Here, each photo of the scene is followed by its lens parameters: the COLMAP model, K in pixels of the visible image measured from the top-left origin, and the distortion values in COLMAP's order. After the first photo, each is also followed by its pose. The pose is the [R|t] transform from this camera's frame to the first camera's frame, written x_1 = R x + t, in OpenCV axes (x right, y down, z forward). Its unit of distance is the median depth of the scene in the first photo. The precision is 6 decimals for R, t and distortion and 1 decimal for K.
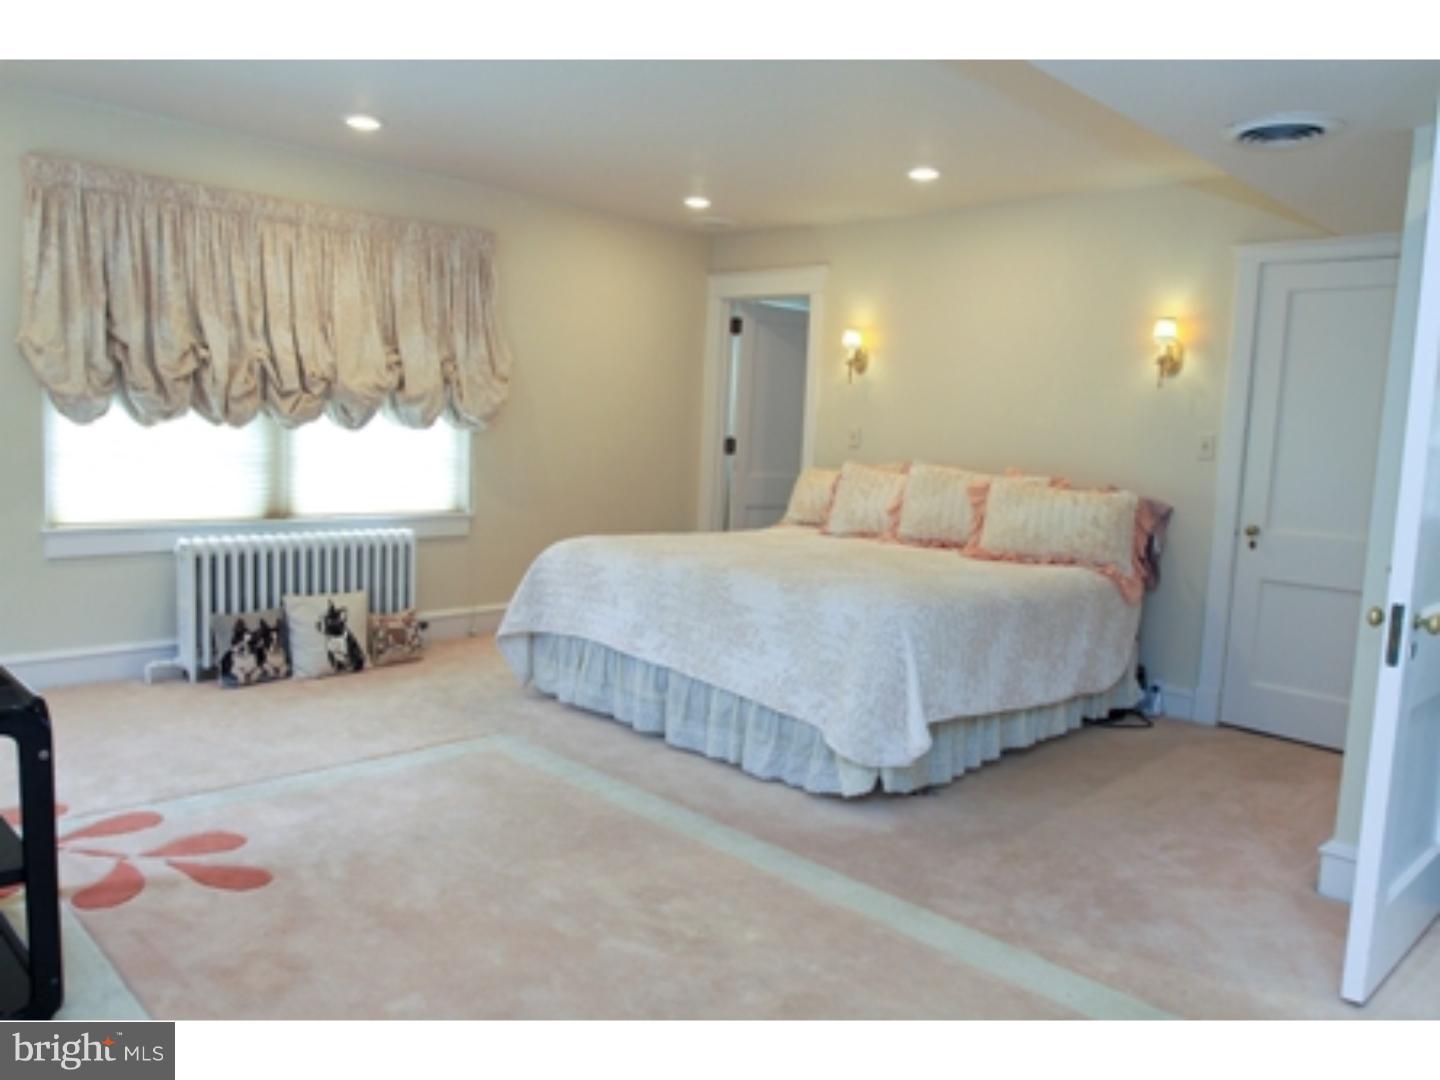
lens RADIAL K [[1077.8, 0, 719.4], [0, 1077.8, 539.2], [0, 0, 1]] dist [0.007013, 0.006220]
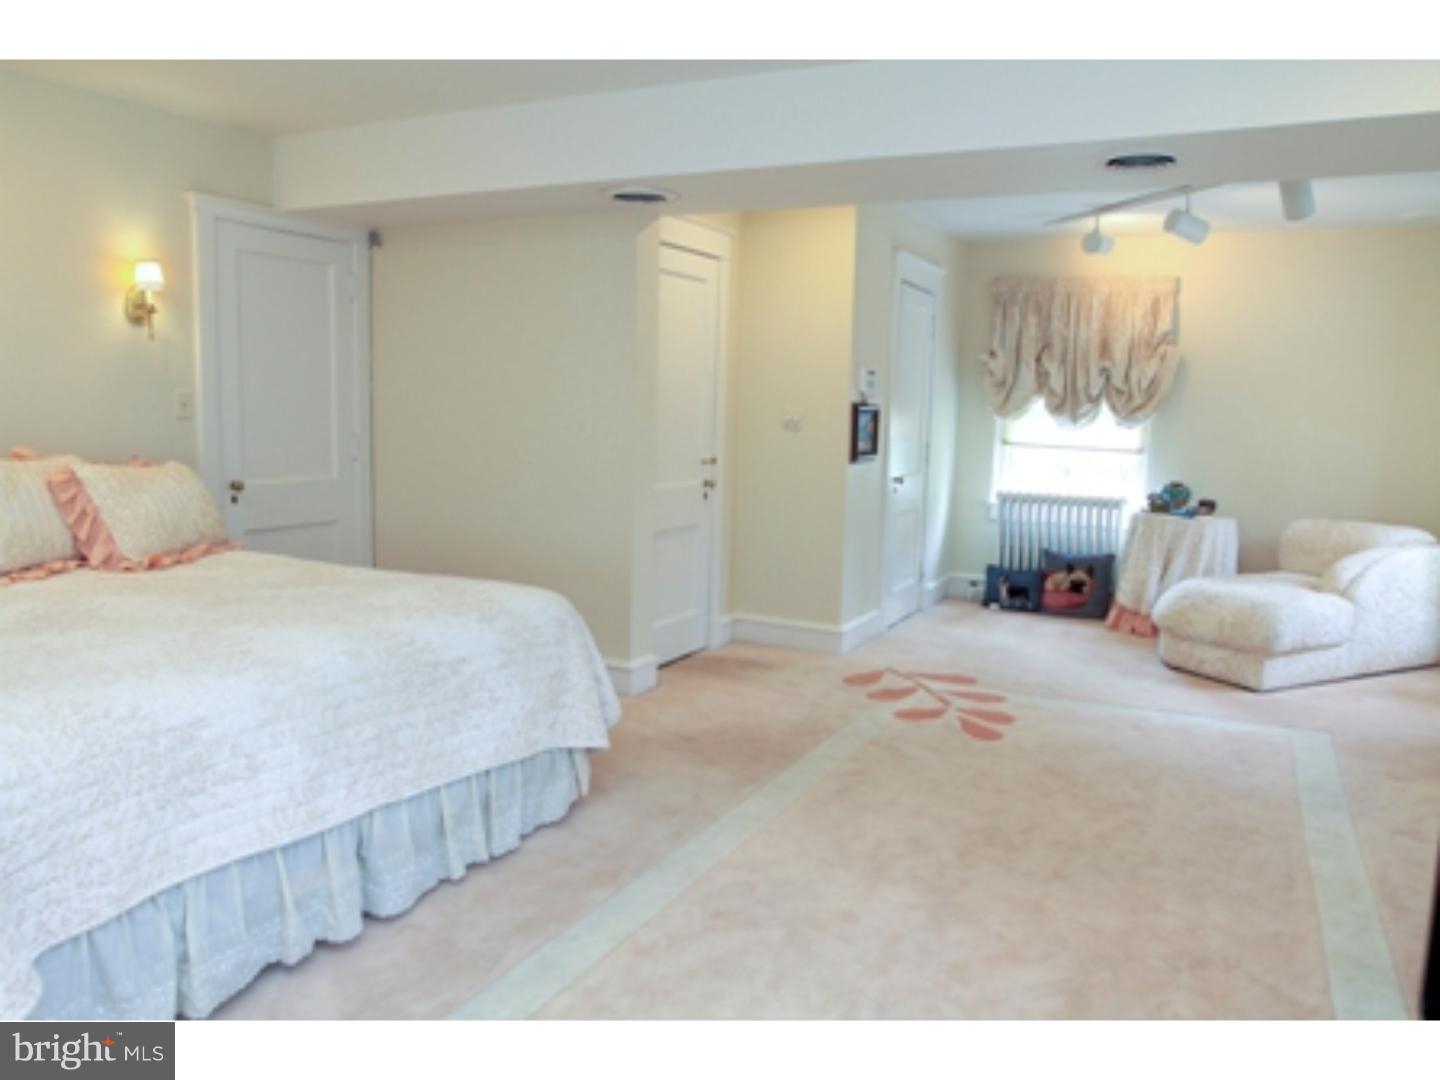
lens RADIAL K [[1077.8, 0, 719.6], [0, 1077.8, 541.4], [0, 0, 1]] dist [0.007013, 0.006220]
pose [[-0.303713, -0.172966, 0.936932, -0.690362], [0.067673, 0.976983, 0.202297, -0.151109], [-0.950357, 0.124845, -0.285017, 0.993292]]
